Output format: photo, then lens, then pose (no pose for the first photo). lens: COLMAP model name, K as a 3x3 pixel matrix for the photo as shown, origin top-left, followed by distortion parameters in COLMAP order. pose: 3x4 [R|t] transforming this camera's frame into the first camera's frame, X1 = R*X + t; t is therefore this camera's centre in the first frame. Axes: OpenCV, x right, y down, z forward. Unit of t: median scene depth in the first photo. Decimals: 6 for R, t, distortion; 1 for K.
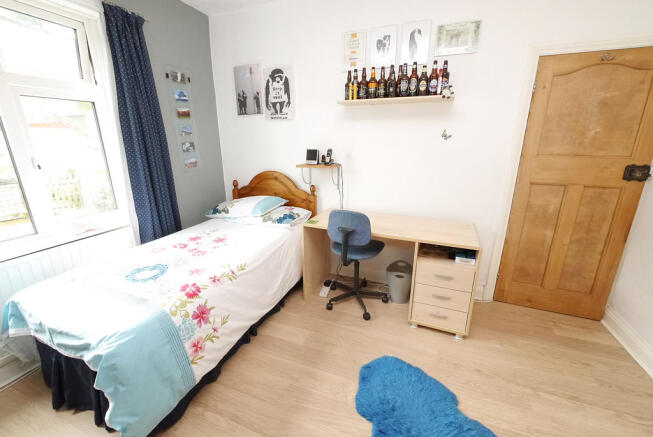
lens RADIAL K [[275.1, 0, 326.5], [0, 275.1, 218.5], [0, 0, 1]] dist [-0.000700, -0.000199]
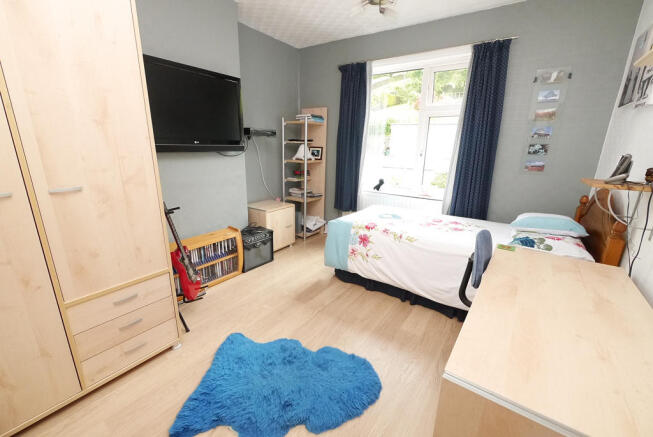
lens RADIAL K [[275.1, 0, 326.5], [0, 275.1, 218.5], [0, 0, 1]] dist [-0.000700, -0.000199]
pose [[-0.230220, 0.254922, -0.939156, 0.708527], [-0.292908, 0.902172, 0.316685, -0.146004], [0.928010, 0.347994, -0.133030, 0.591249]]
